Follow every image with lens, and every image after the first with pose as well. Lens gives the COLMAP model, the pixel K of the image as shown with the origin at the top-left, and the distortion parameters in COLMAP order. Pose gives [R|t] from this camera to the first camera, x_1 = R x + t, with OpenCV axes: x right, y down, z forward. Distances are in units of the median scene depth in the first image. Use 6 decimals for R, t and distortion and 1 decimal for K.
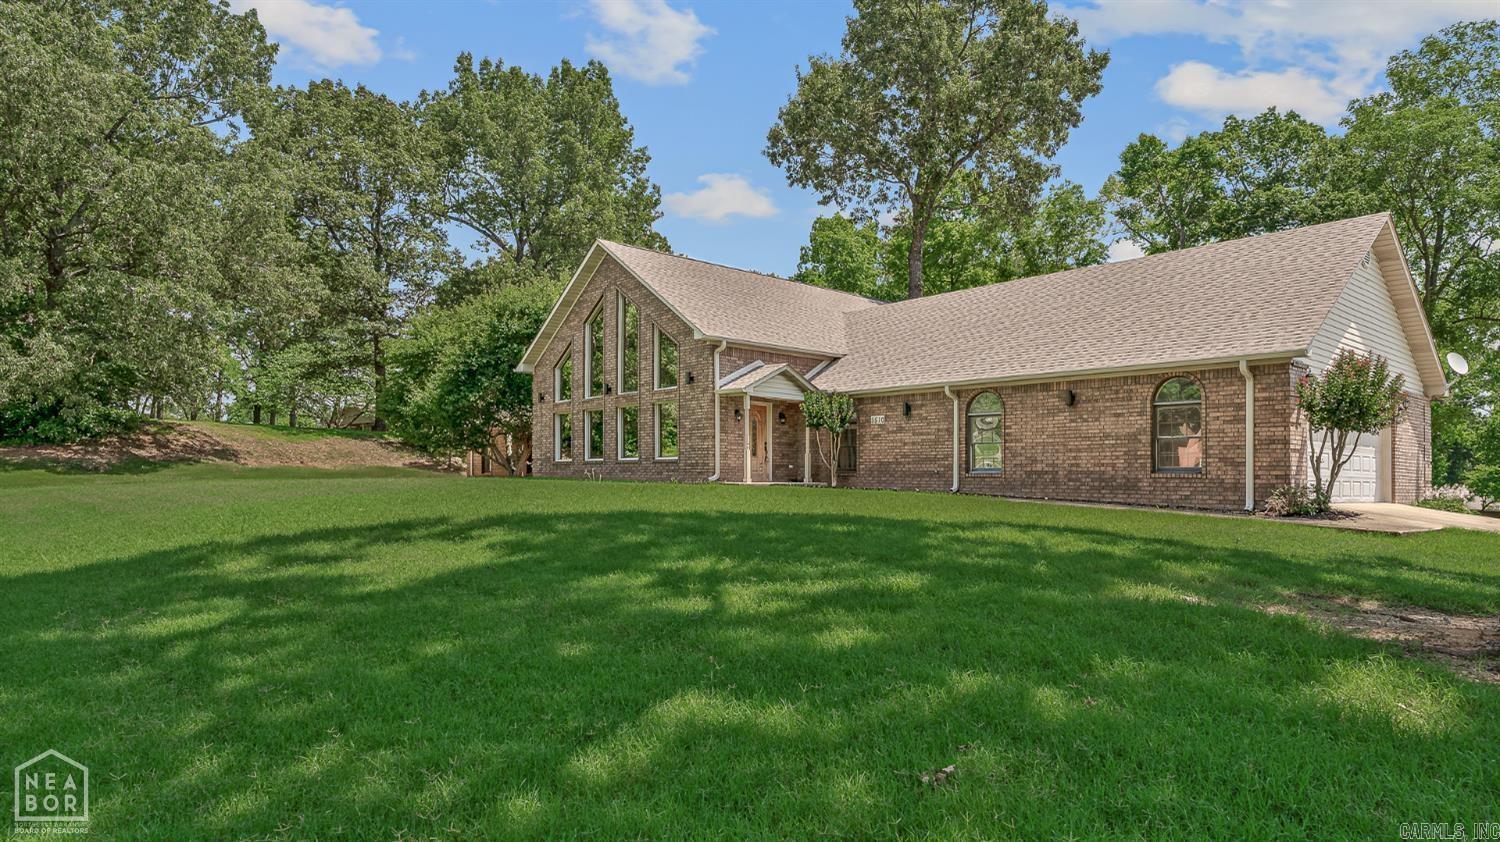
lens RADIAL K [[903.1, 0, 751.4], [0, 903.1, 422.2], [0, 0, 1]] dist [-0.006268, -0.000449]
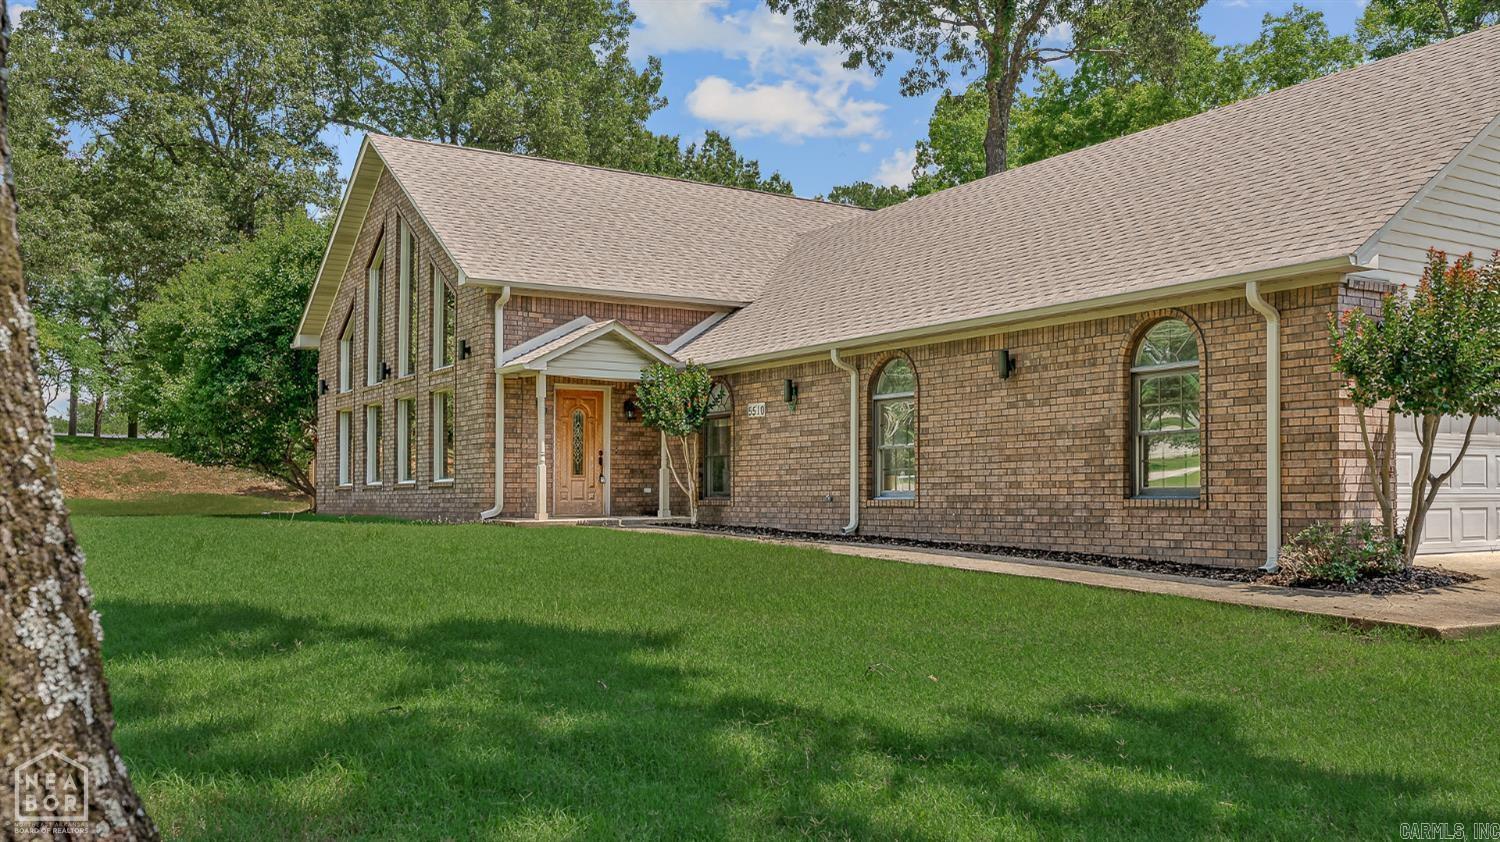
lens RADIAL K [[1318.2, 0, 748.3], [0, 1318.2, 411.5], [0, 0, 1]] dist [0.002116, 0.007835]
pose [[0.990110, -0.026060, -0.137851, 0.255013], [0.026008, 0.999659, -0.002183, 0.000078], [0.137861, -0.001424, 0.990451, 0.146952]]
